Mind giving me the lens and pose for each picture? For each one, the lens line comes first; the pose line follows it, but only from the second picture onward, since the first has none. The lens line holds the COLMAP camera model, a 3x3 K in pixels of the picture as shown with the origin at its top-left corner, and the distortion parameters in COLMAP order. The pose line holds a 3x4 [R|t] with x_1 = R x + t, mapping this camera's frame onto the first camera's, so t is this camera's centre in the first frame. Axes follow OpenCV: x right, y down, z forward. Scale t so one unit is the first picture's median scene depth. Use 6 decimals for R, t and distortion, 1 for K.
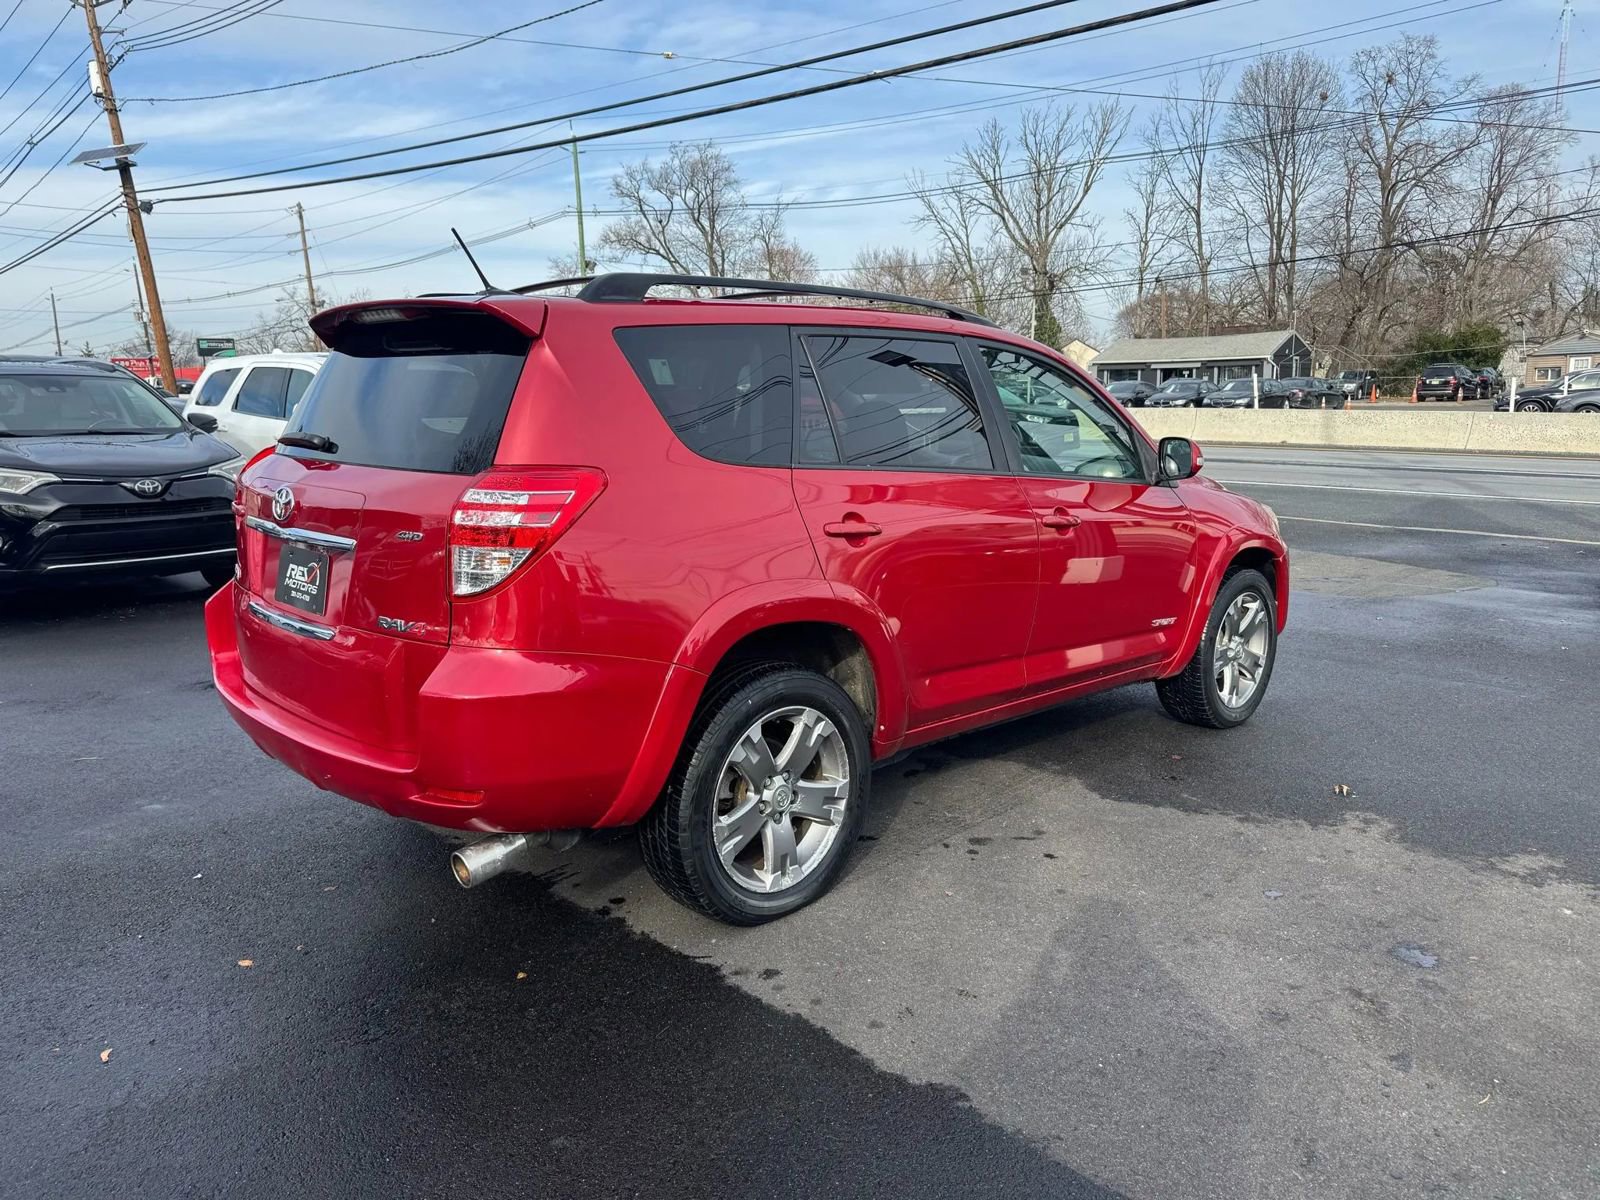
lens RADIAL K [[1131.8, 0, 804.3], [0, 1131.8, 586.0], [0, 0, 1]] dist [0.039021, -0.044266]
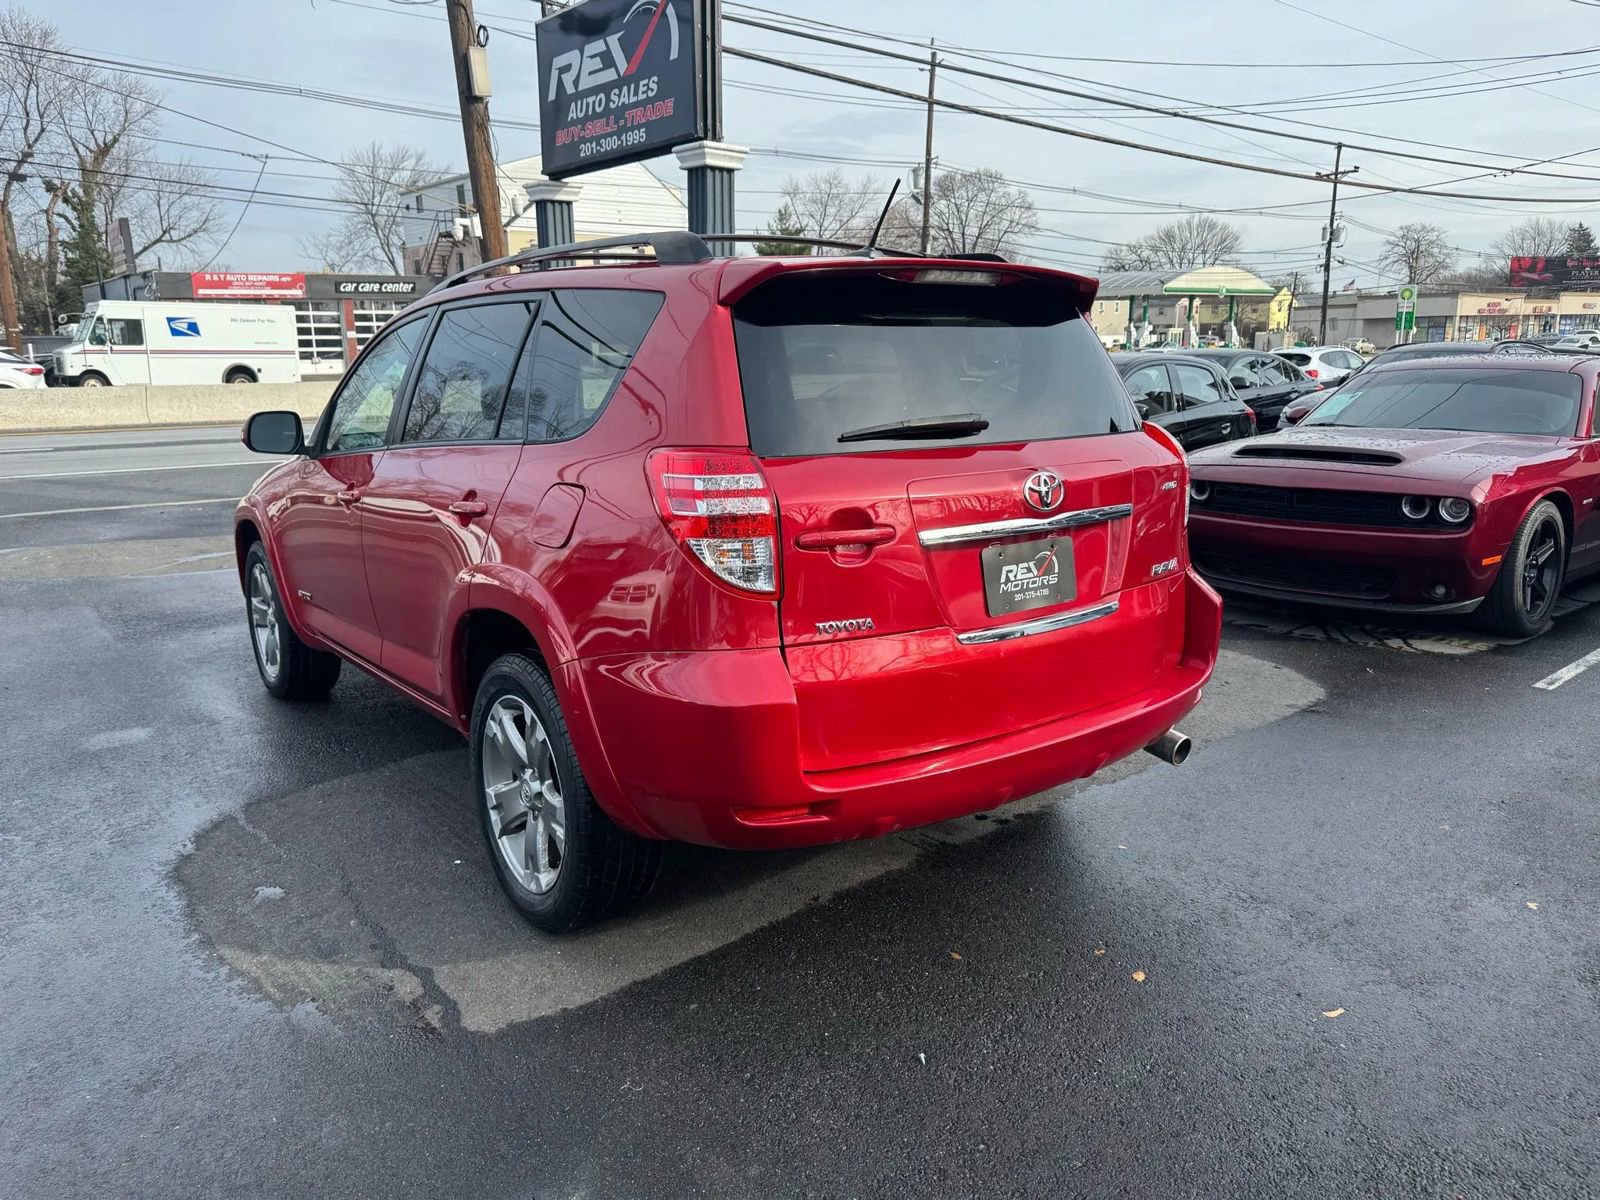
lens RADIAL K [[1131.8, 0, 801.1], [0, 1131.8, 587.1], [0, 0, 1]] dist [0.039021, -0.044266]
pose [[0.125922, -0.198679, 0.971941, -0.064721], [0.178681, 0.968259, 0.174777, -0.008974], [-0.975816, 0.151659, 0.157426, 0.050663]]
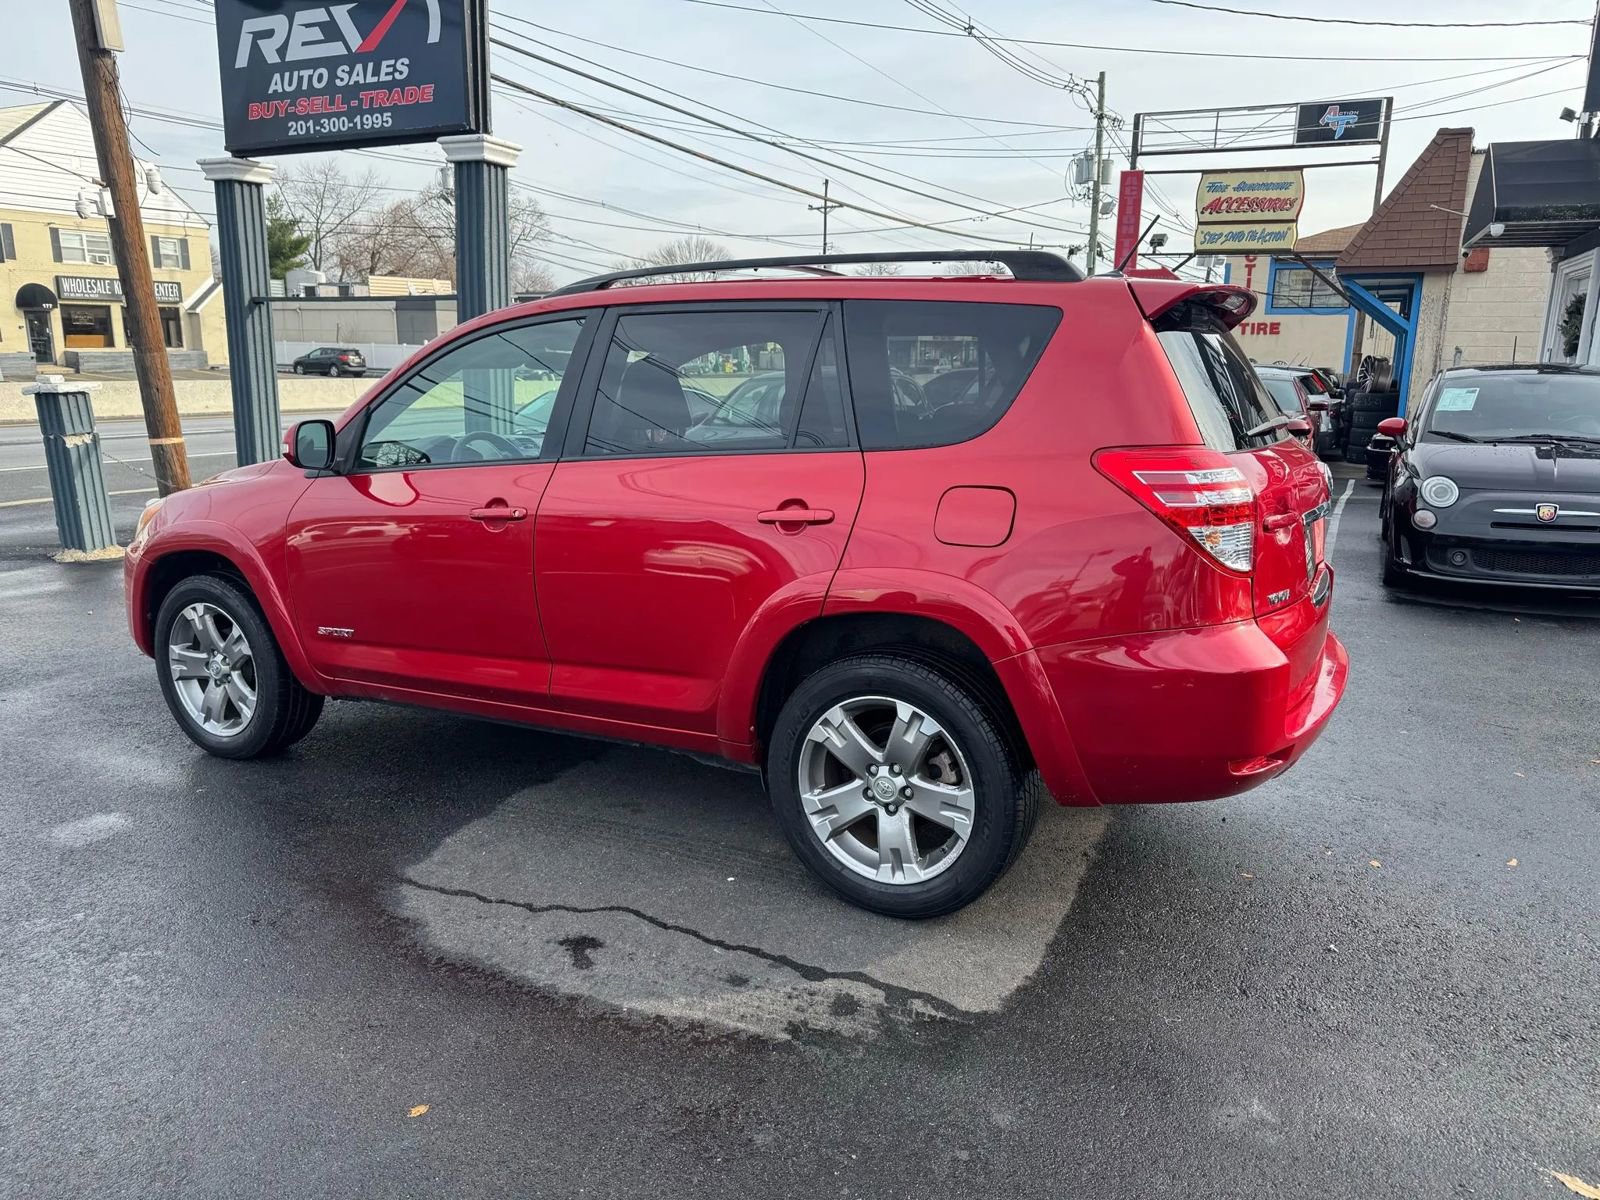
lens RADIAL K [[1131.8, 0, 801.3], [0, 1131.8, 596.7], [0, 0, 1]] dist [0.039021, -0.044266]
pose [[-0.294217, -0.192198, 0.936214, -0.064530], [0.157247, 0.956487, 0.245777, -0.014880], [-0.942714, 0.219529, -0.251193, 0.084690]]
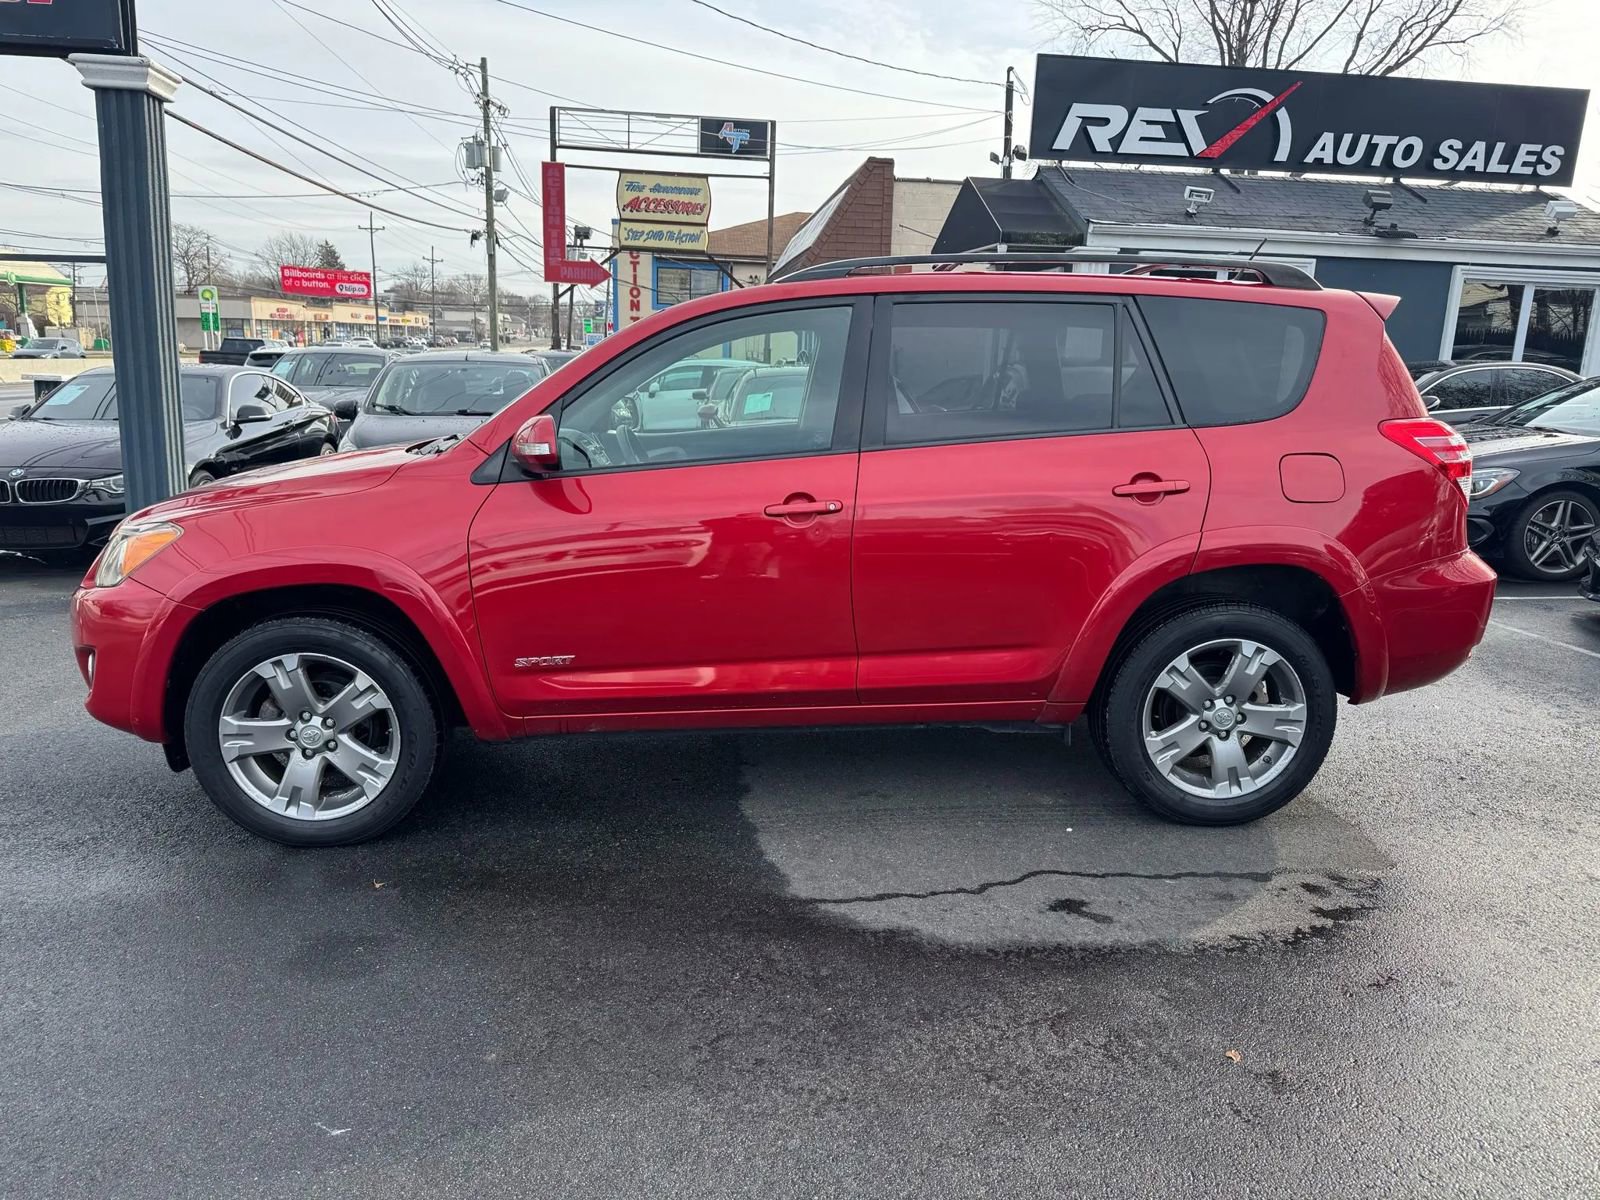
lens RADIAL K [[1131.8, 0, 798.9], [0, 1131.8, 596.5], [0, 0, 1]] dist [0.039021, -0.044266]
pose [[-0.756192, -0.144196, 0.638264, -0.041053], [0.096813, 0.940028, 0.327071, -0.021046], [-0.647148, 0.309121, -0.696881, 0.122937]]
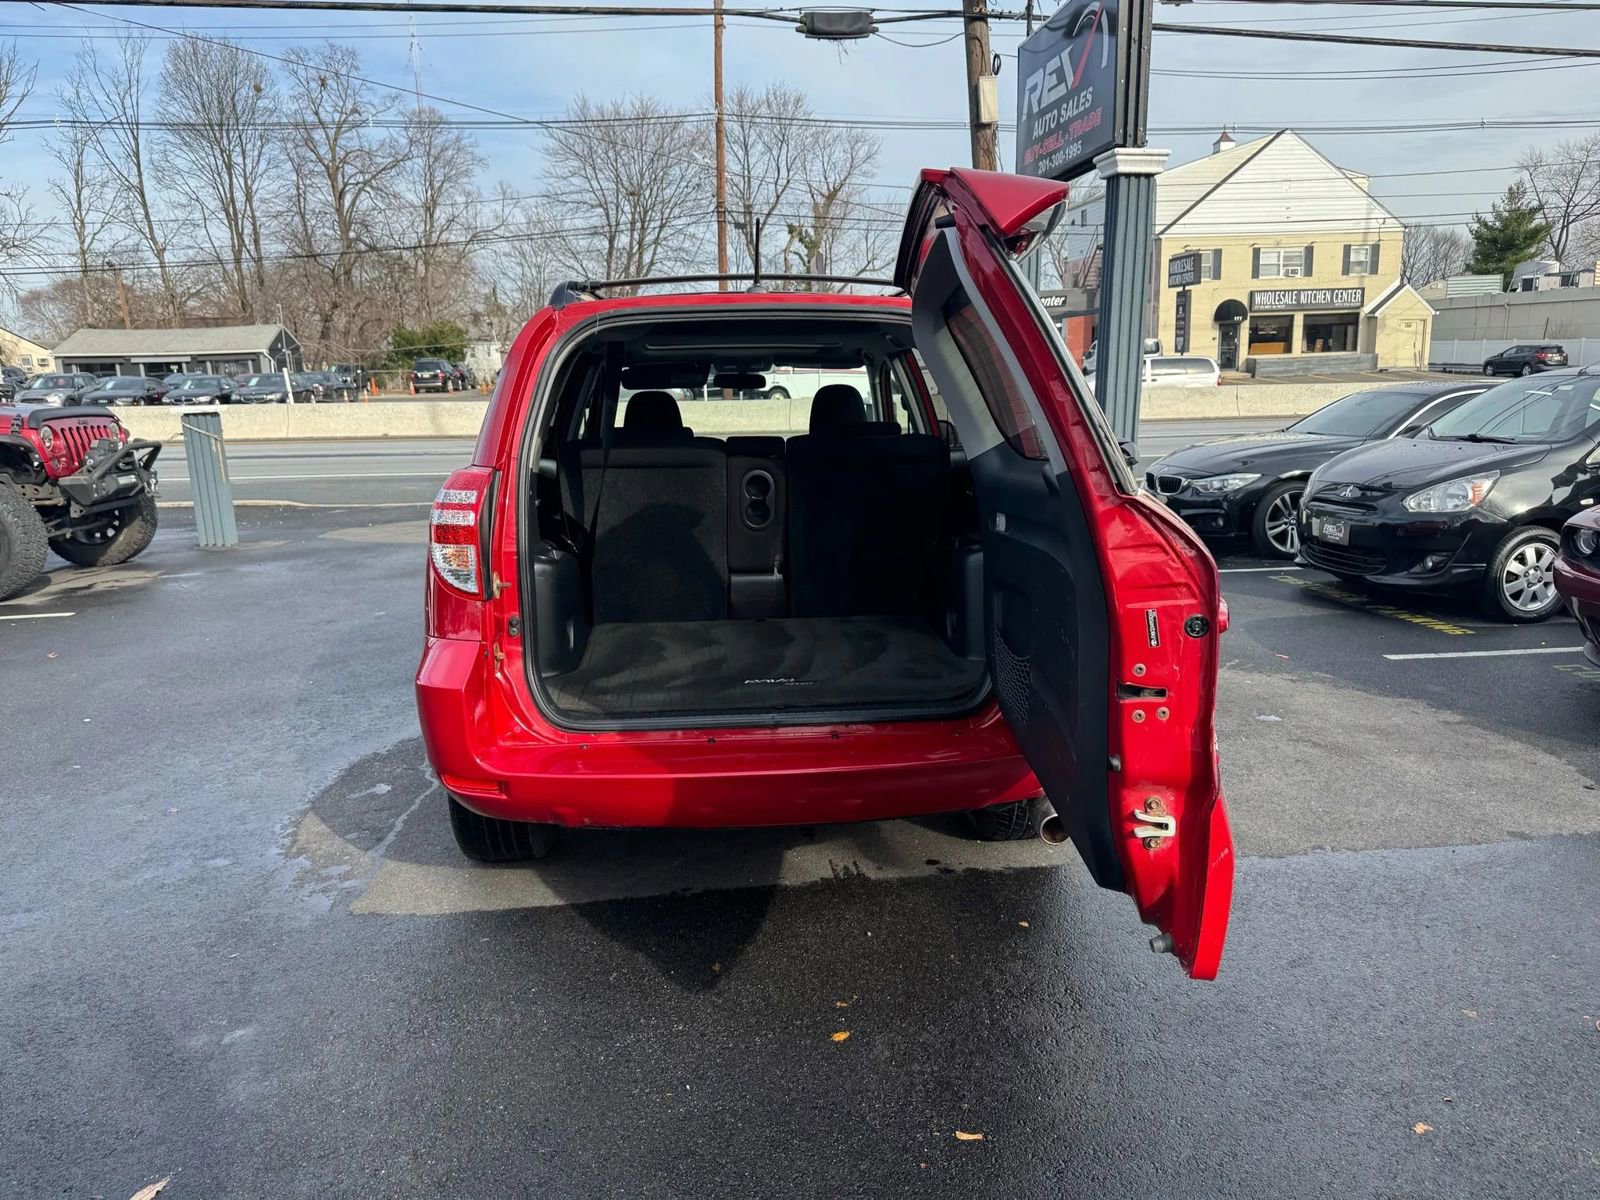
lens RADIAL K [[1131.8, 0, 798.2], [0, 1131.8, 591.7], [0, 0, 1]] dist [0.039021, -0.044266]
pose [[0.648223, -0.154182, 0.745677, -0.053111], [0.146875, 0.986213, 0.076238, -0.004019], [-0.747151, 0.060102, 0.661932, 0.019352]]
